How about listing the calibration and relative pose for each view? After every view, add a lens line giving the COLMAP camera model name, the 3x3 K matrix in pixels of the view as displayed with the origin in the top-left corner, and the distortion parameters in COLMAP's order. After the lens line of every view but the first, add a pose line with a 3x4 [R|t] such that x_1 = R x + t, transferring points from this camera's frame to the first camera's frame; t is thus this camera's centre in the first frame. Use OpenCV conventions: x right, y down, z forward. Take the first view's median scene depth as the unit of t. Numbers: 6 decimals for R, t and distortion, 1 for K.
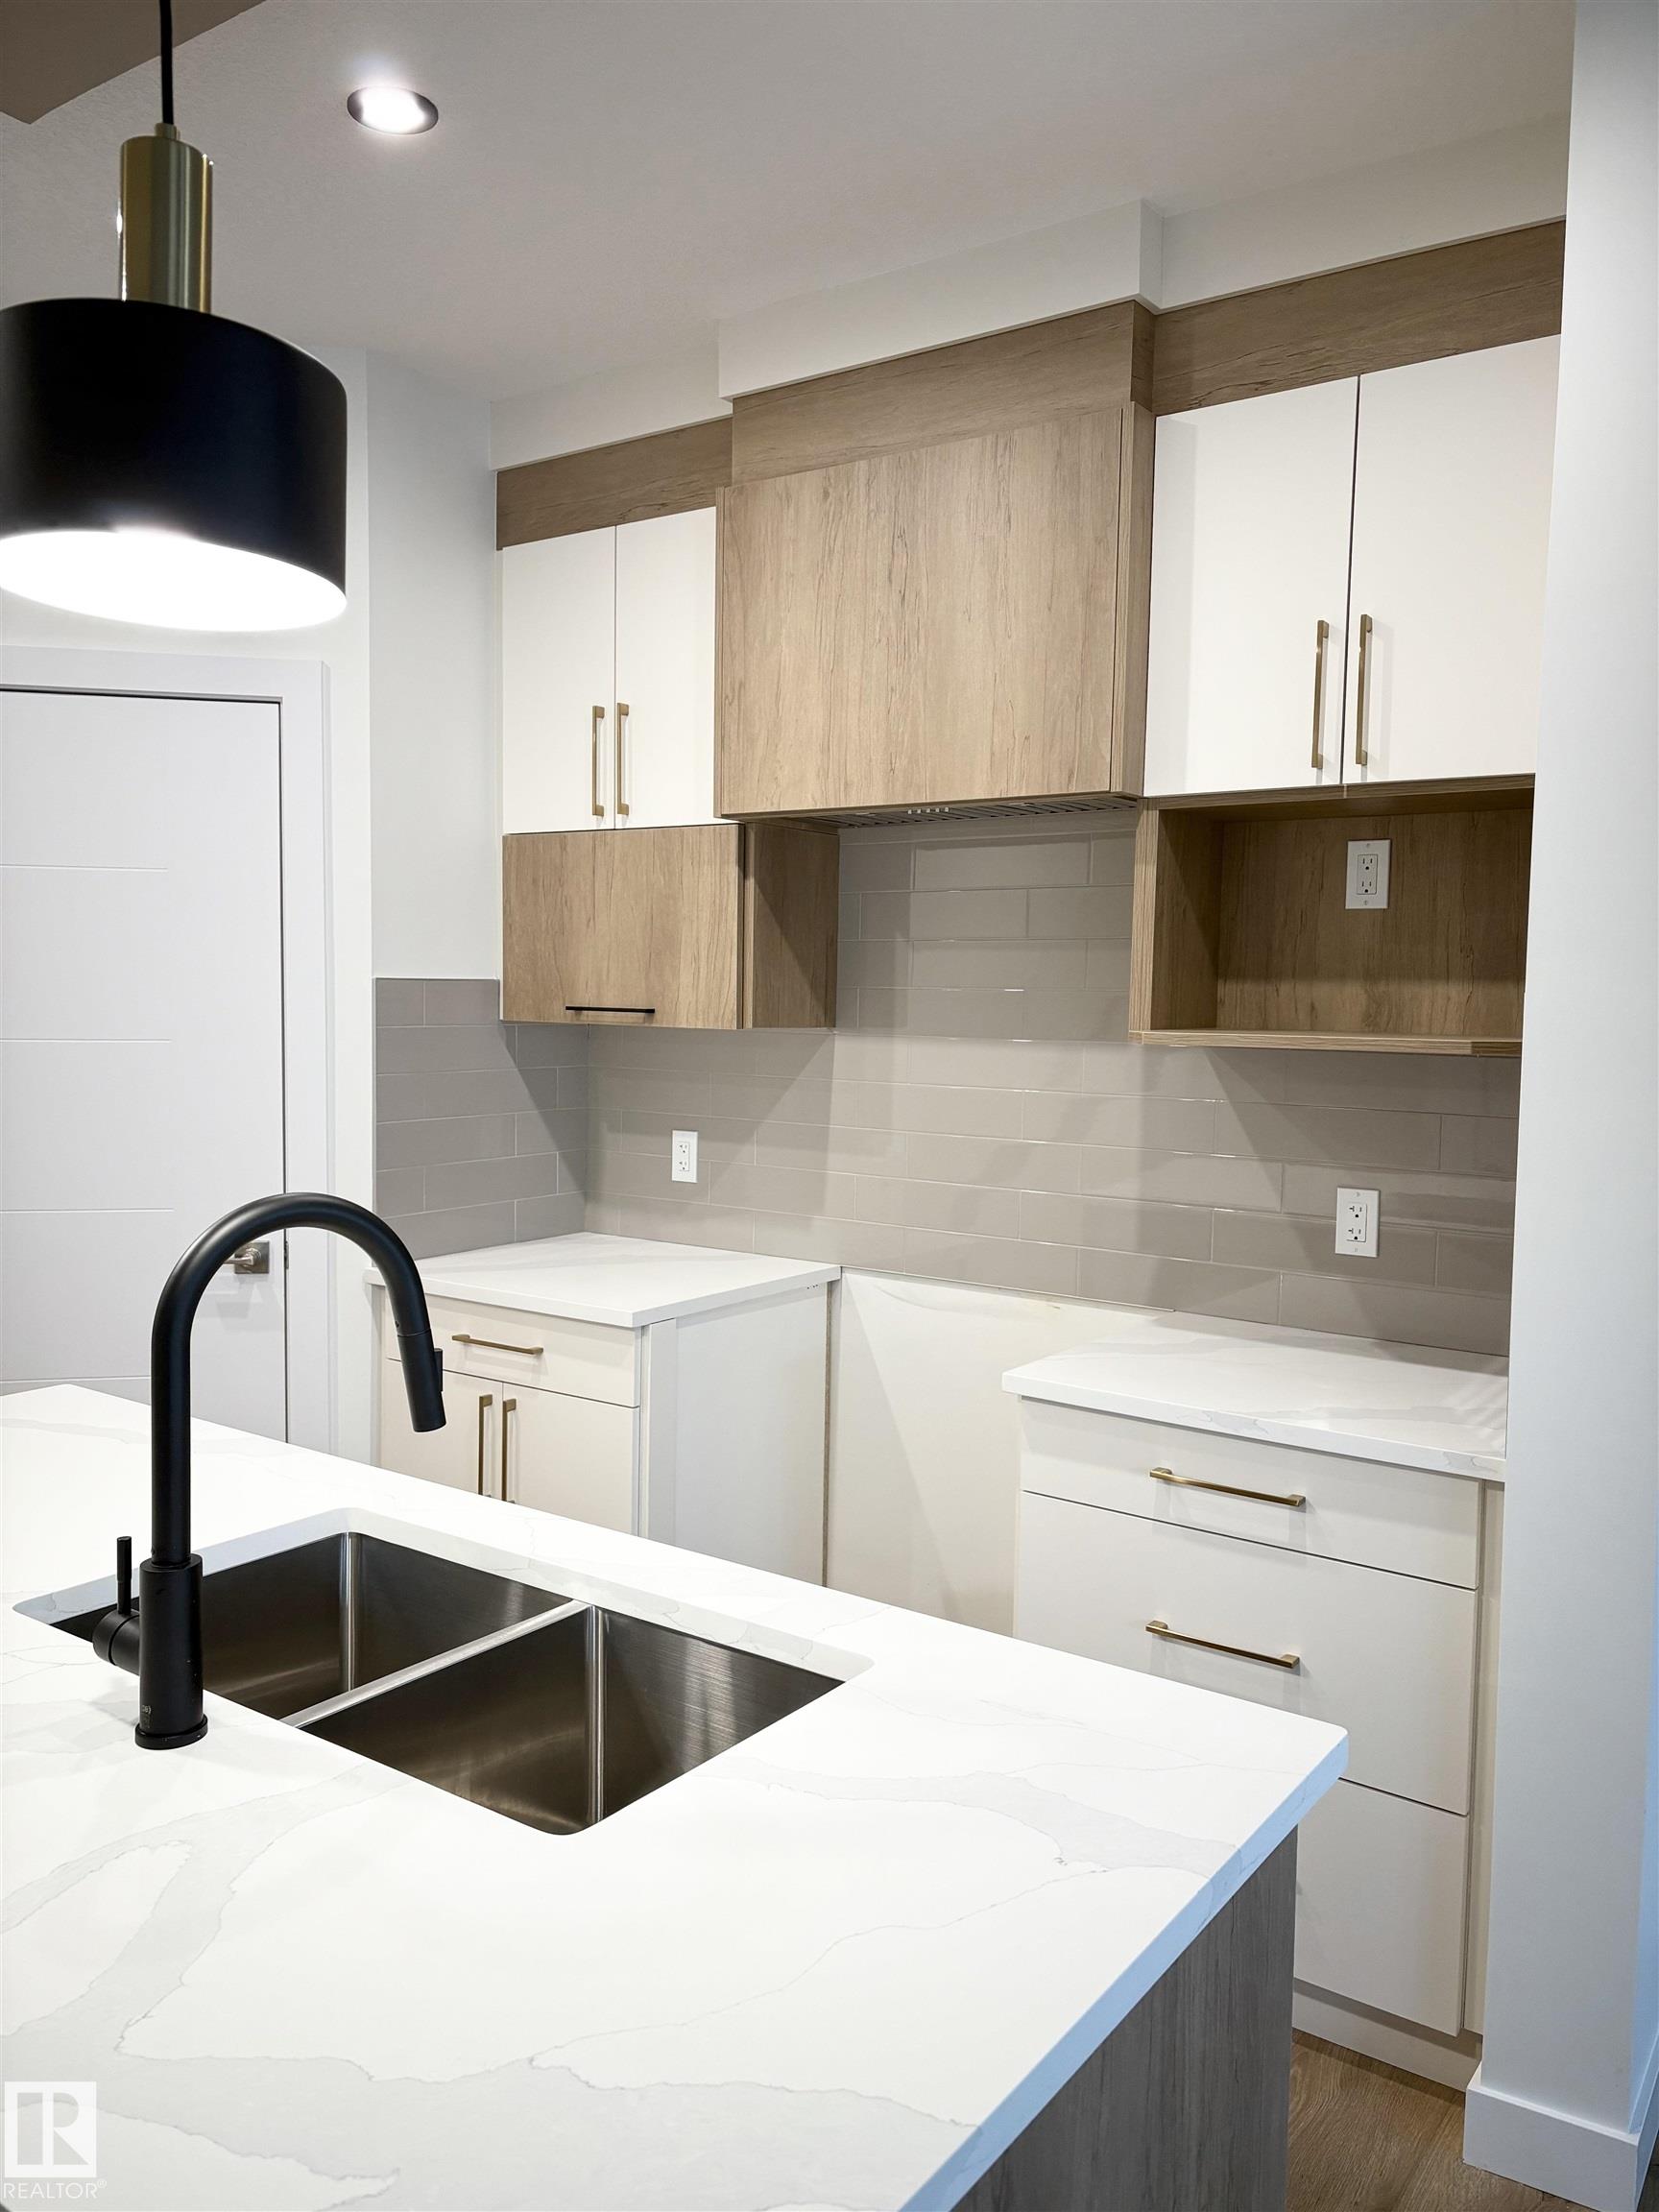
lens RADIAL K [[1664.4, 0, 838.0], [0, 1664.4, 1128.7], [0, 0, 1]] dist [0.052237, -0.061724]
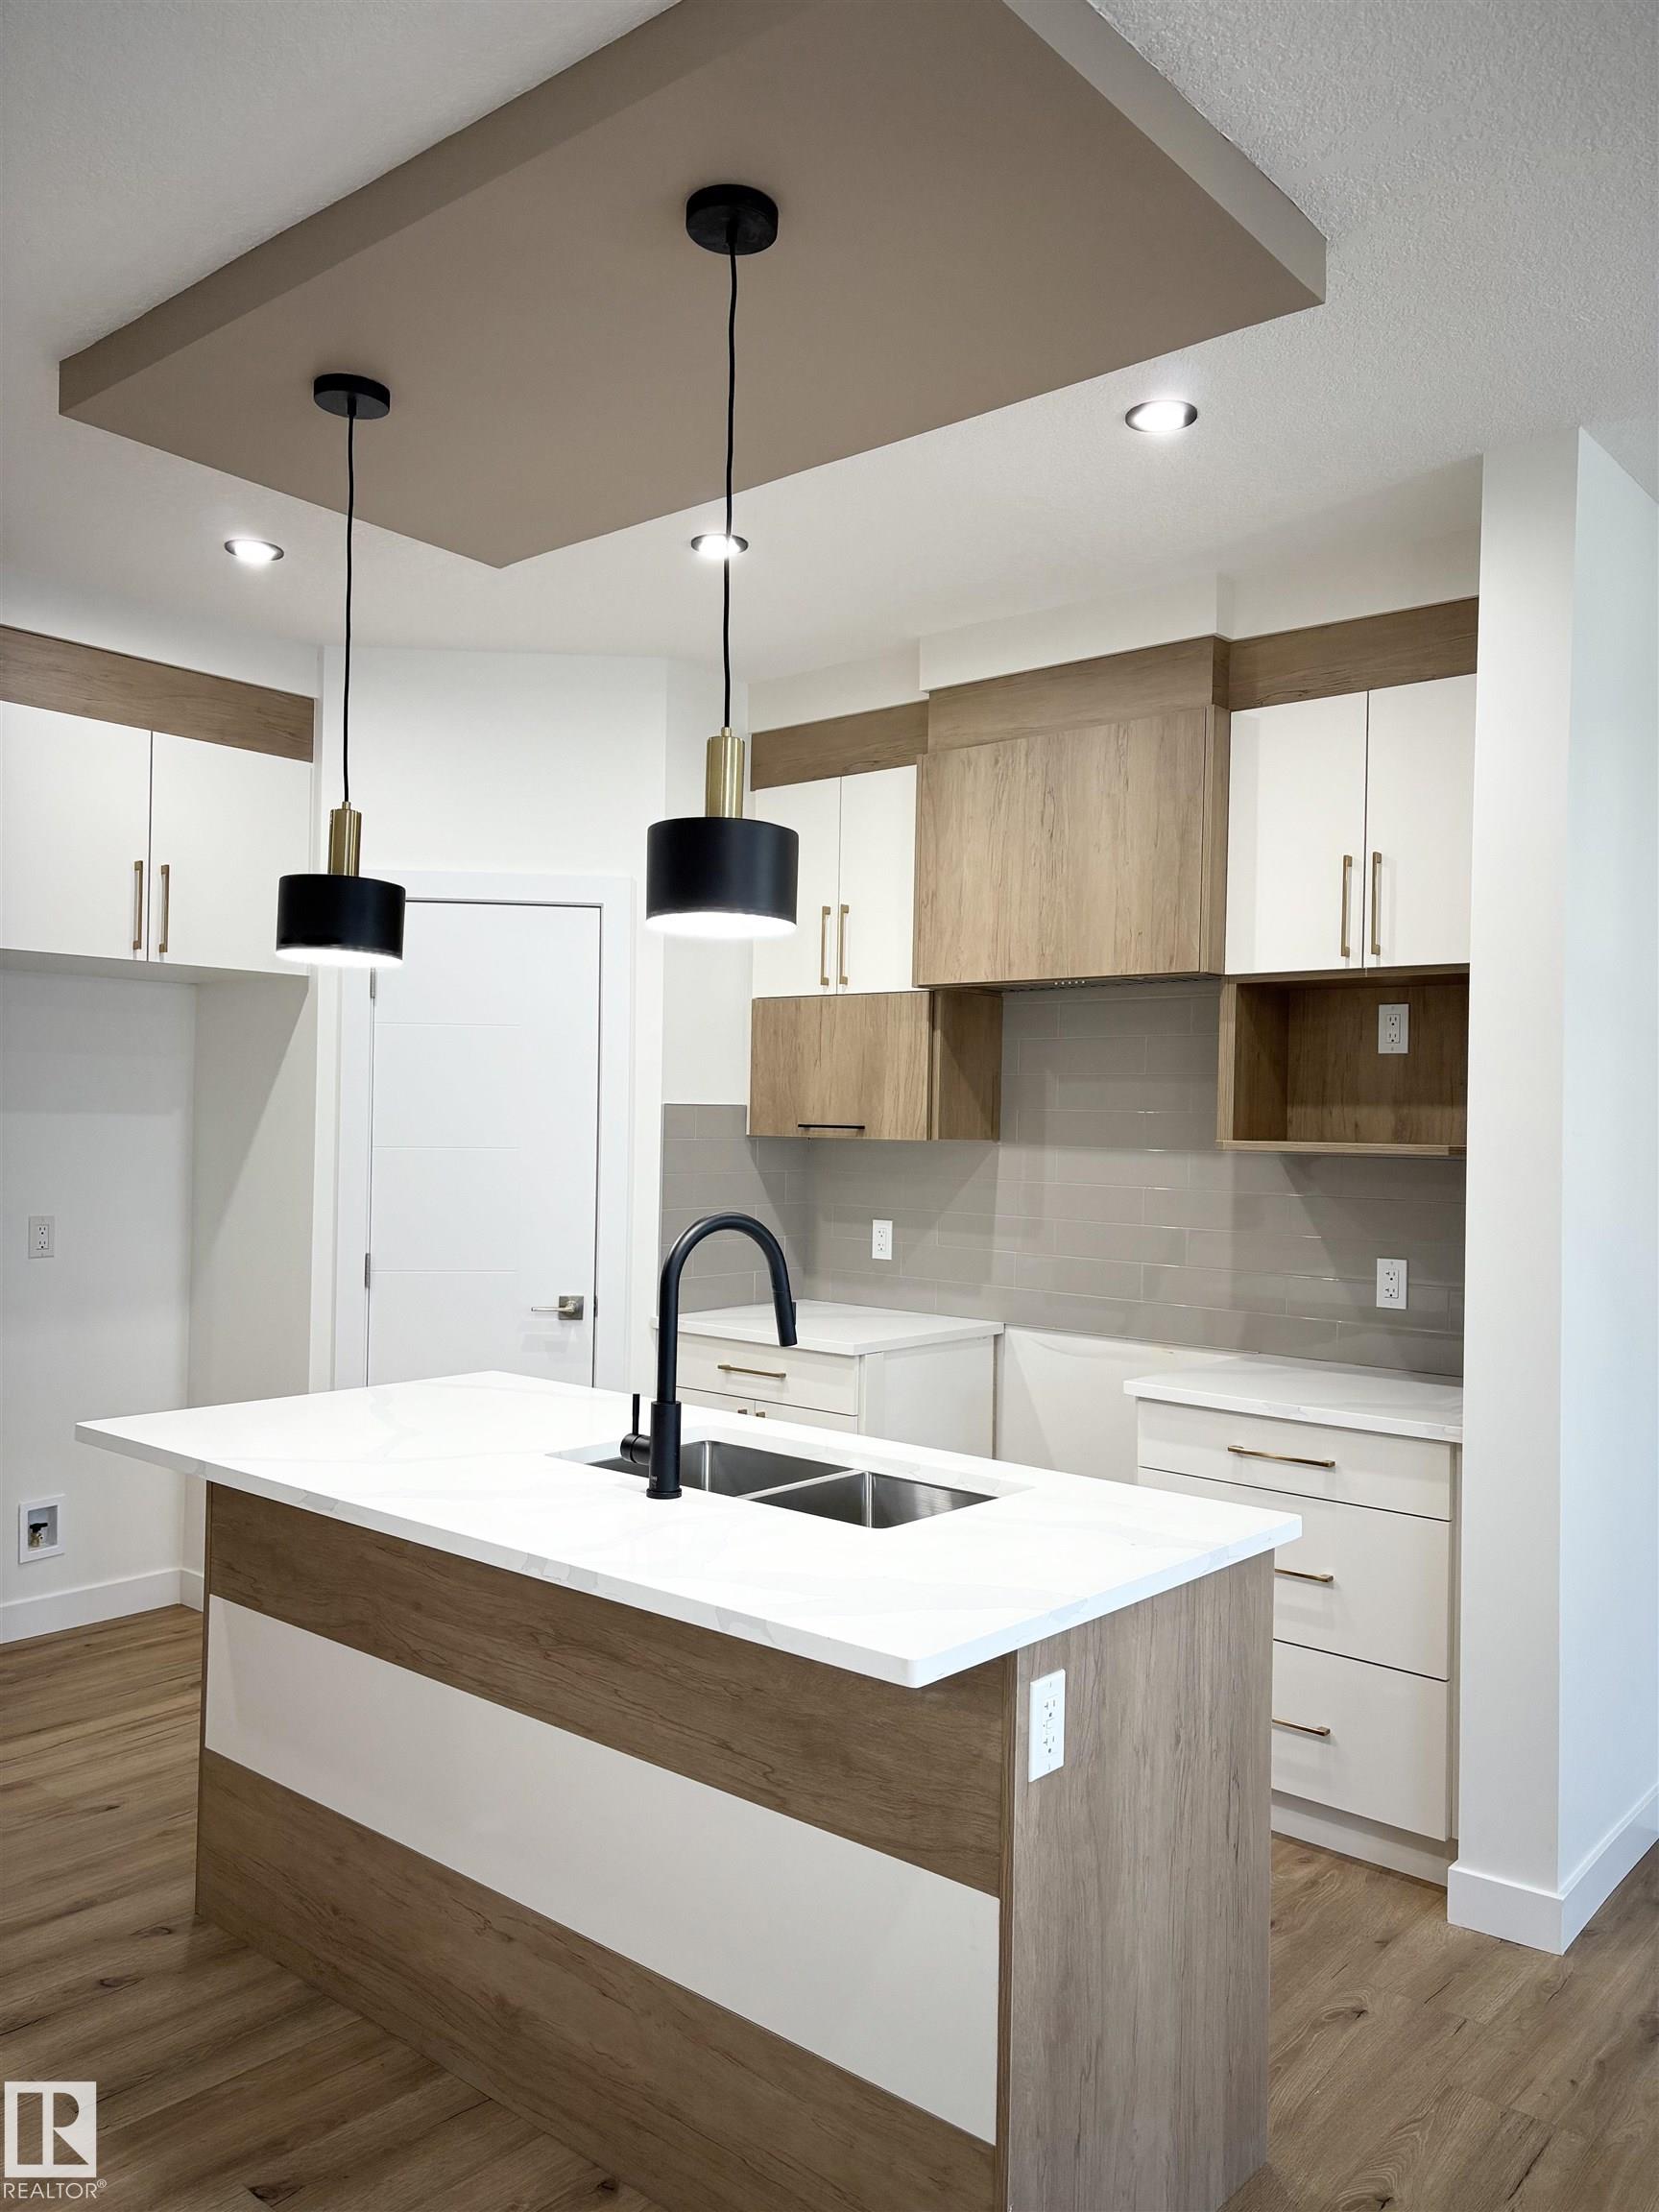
lens RADIAL K [[1664.4, 0, 822.4], [0, 1664.4, 1119.7], [0, 0, 1]] dist [0.052237, -0.061724]
pose [[0.995195, 0.002341, -0.097890, -0.015308], [-0.010407, 0.996580, -0.081970, 0.039832], [0.097363, 0.082594, 0.991816, -0.399676]]
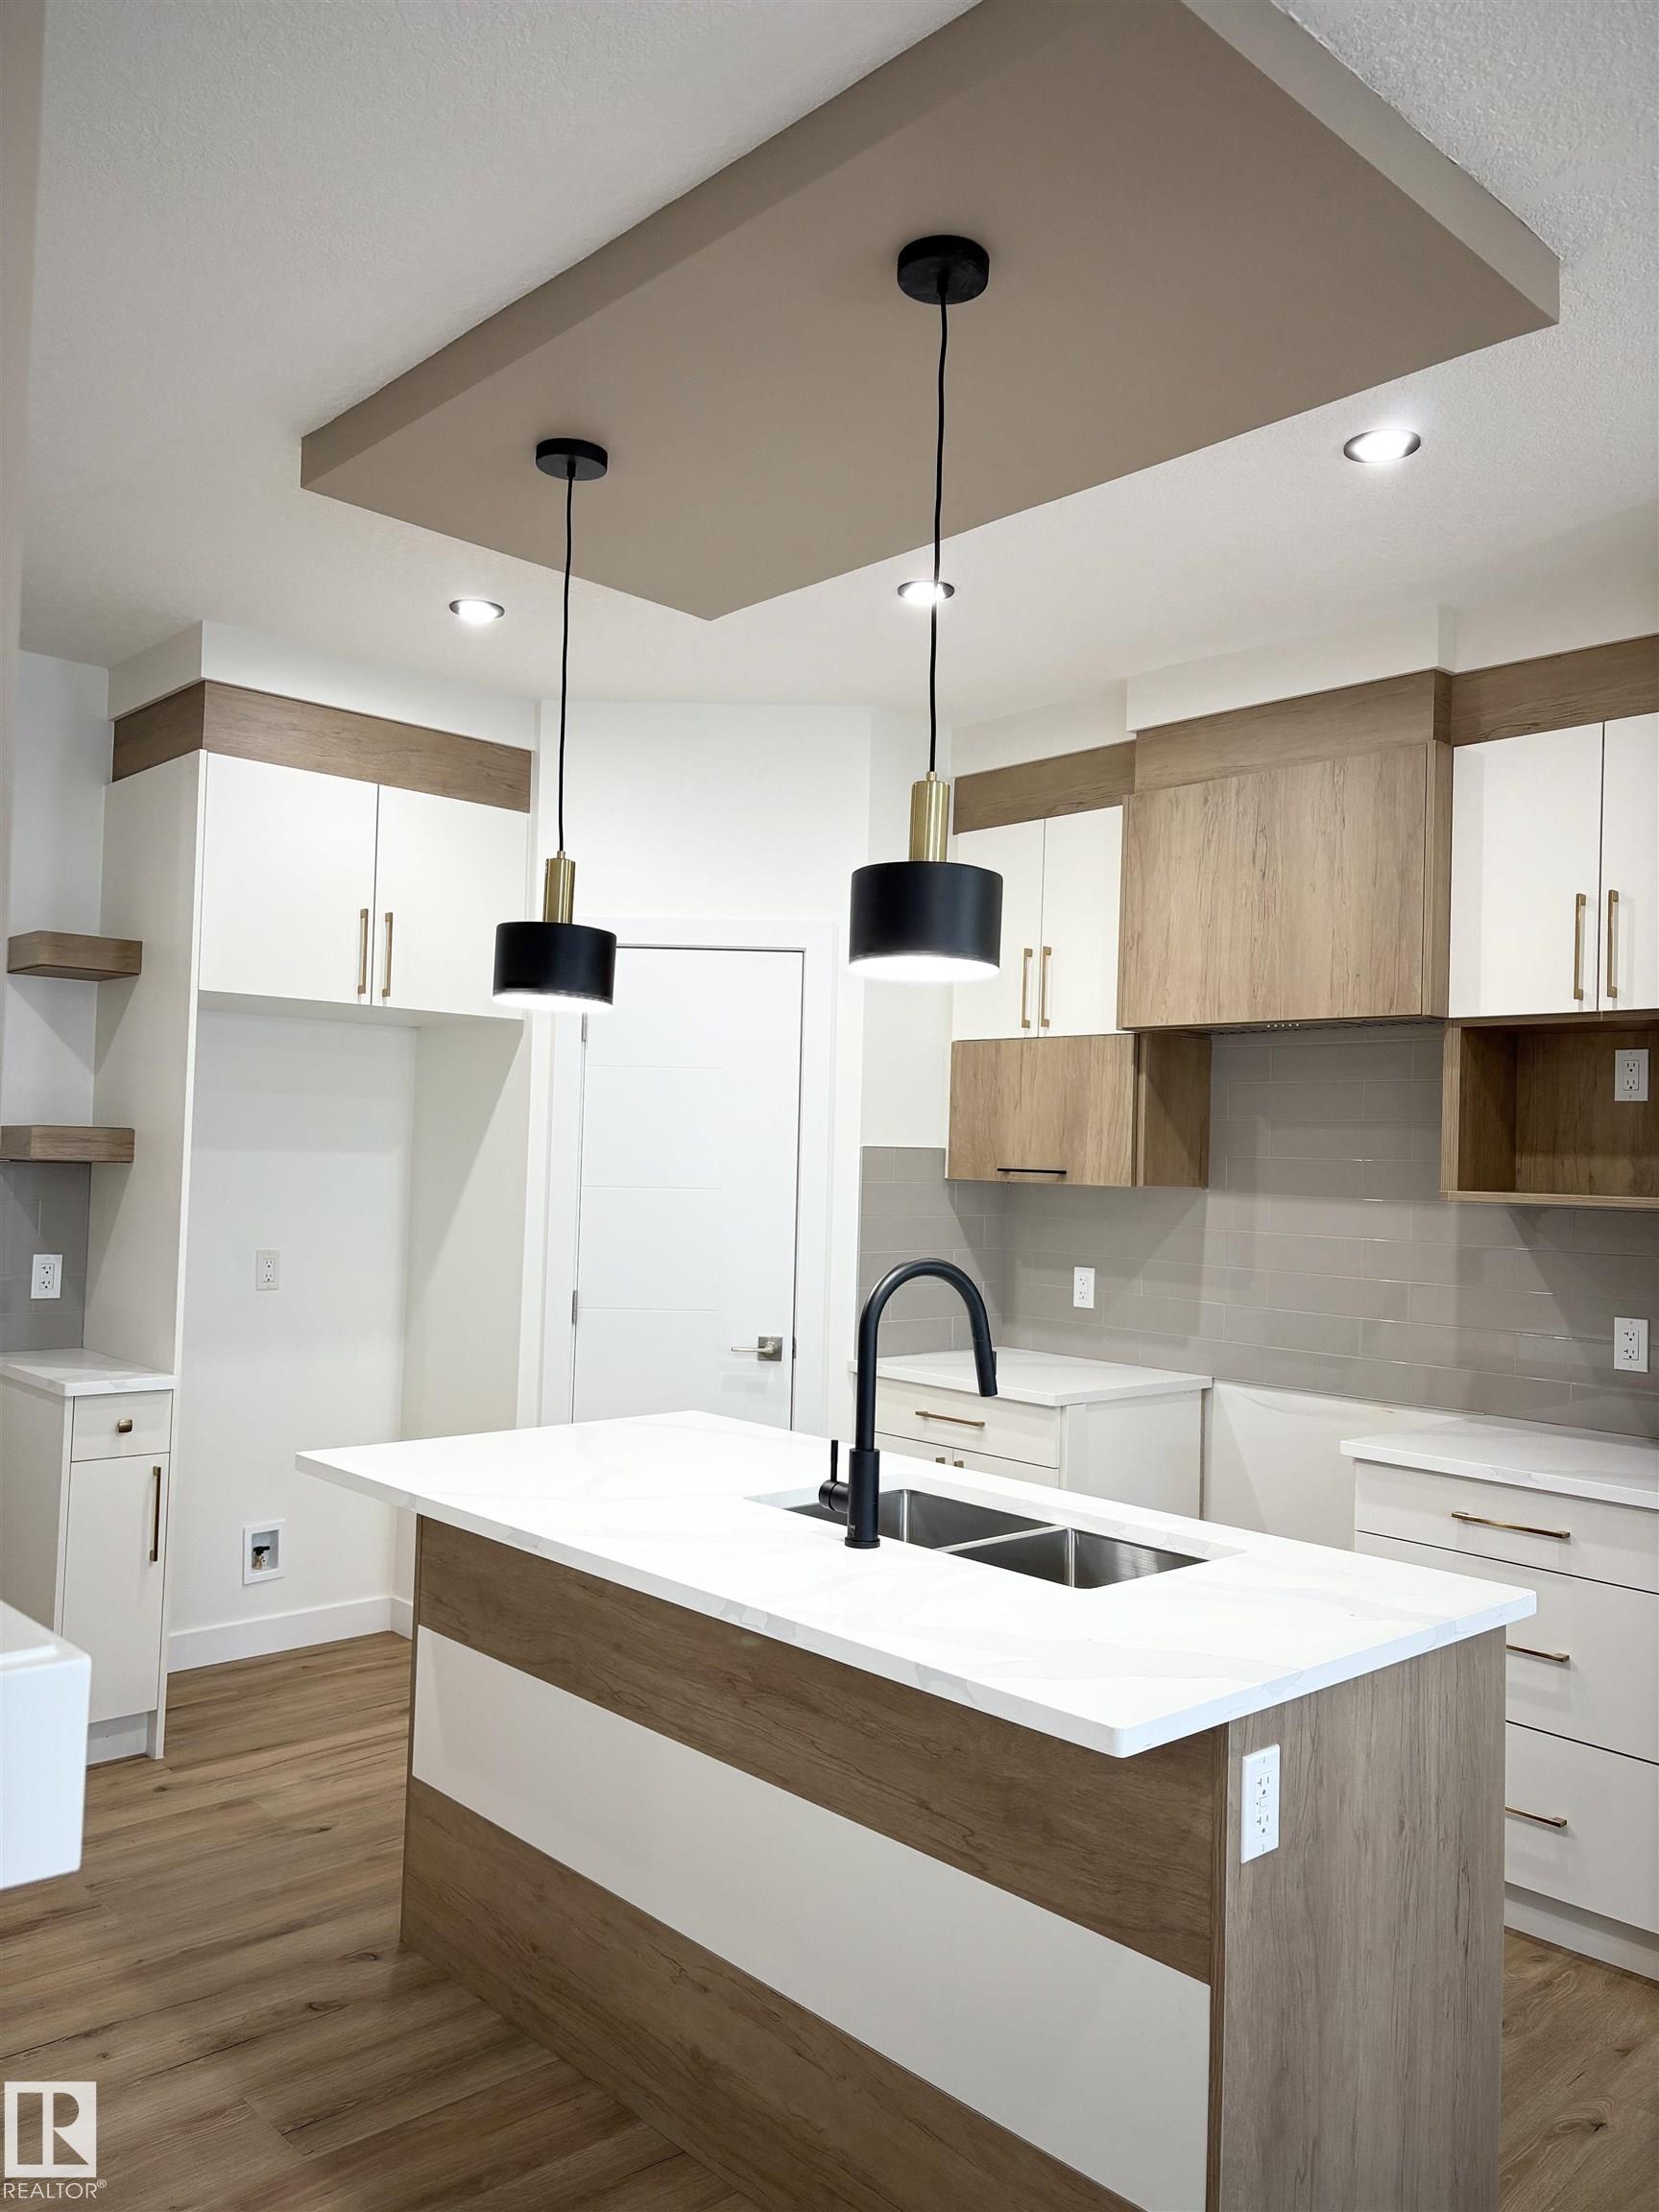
lens RADIAL K [[1664.4, 0, 840.5], [0, 1664.4, 1113.5], [0, 0, 1]] dist [0.052237, -0.061724]
pose [[0.978610, 0.005930, -0.205639, -0.017767], [-0.028942, 0.993612, -0.109080, 0.038216], [0.203679, 0.112698, 0.972530, -0.392040]]
